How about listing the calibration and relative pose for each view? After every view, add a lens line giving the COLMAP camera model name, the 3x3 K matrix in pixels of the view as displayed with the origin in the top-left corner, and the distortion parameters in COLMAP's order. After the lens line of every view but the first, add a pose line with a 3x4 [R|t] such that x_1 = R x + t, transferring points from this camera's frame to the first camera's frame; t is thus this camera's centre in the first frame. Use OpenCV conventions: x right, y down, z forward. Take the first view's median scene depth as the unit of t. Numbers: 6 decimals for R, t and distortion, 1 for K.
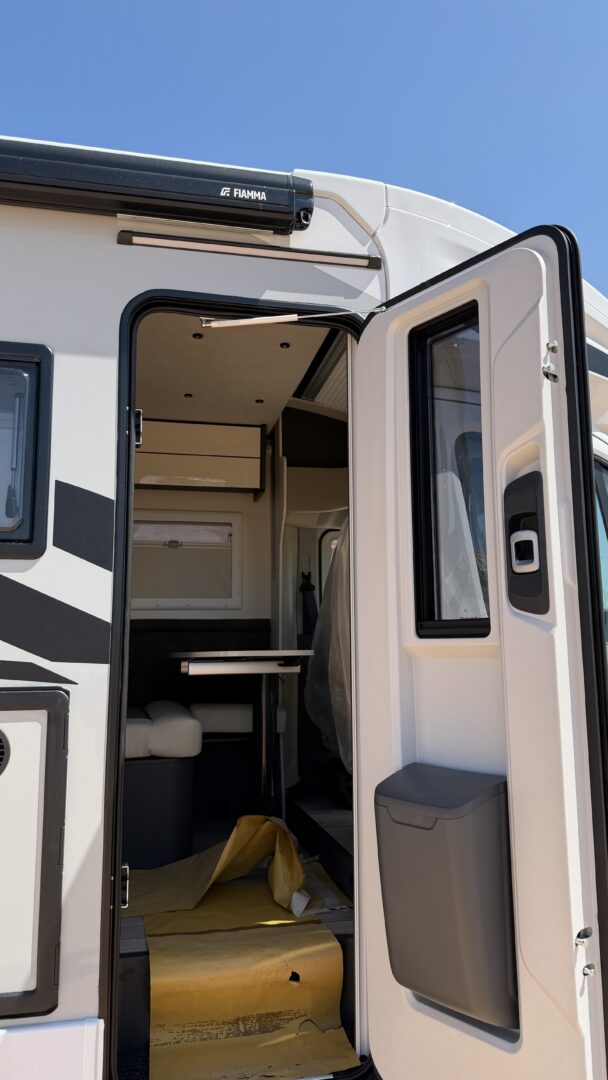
lens RADIAL K [[769.9, 0, 304.0], [0, 769.9, 540.0], [0, 0, 1]] dist [0.000260, -0.000016]
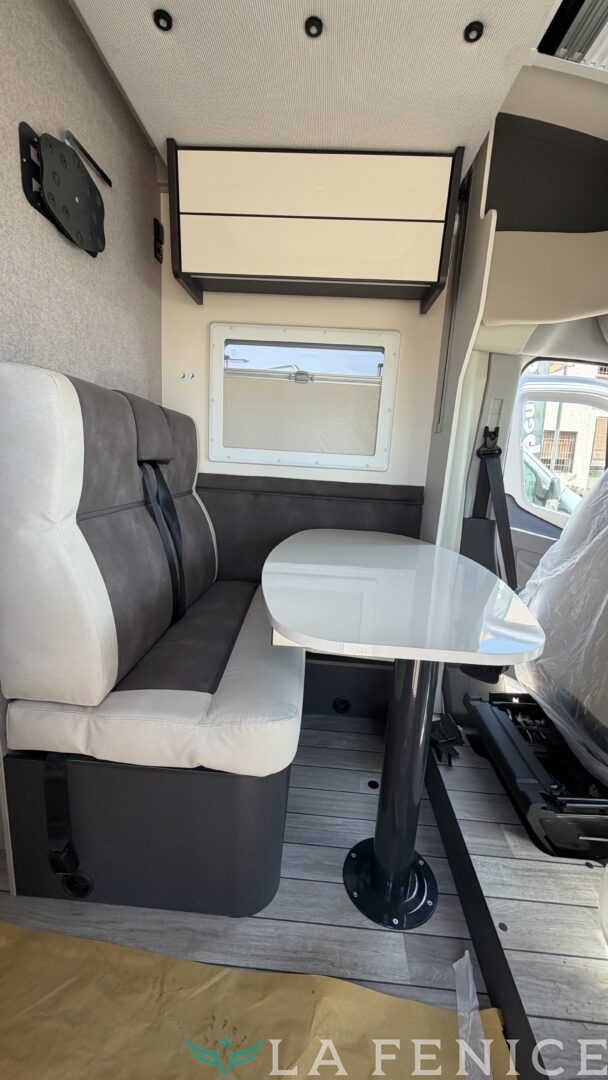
lens RADIAL K [[419.2, 0, 304.0], [0, 419.2, 540.0], [0, 0, 1]] dist [0.000490, 0.000026]
pose [[0.961521, 0.120766, -0.246766, -0.050994], [-0.027706, 0.936250, 0.350240, 0.011187], [0.273331, -0.329926, 0.903570, 0.598757]]
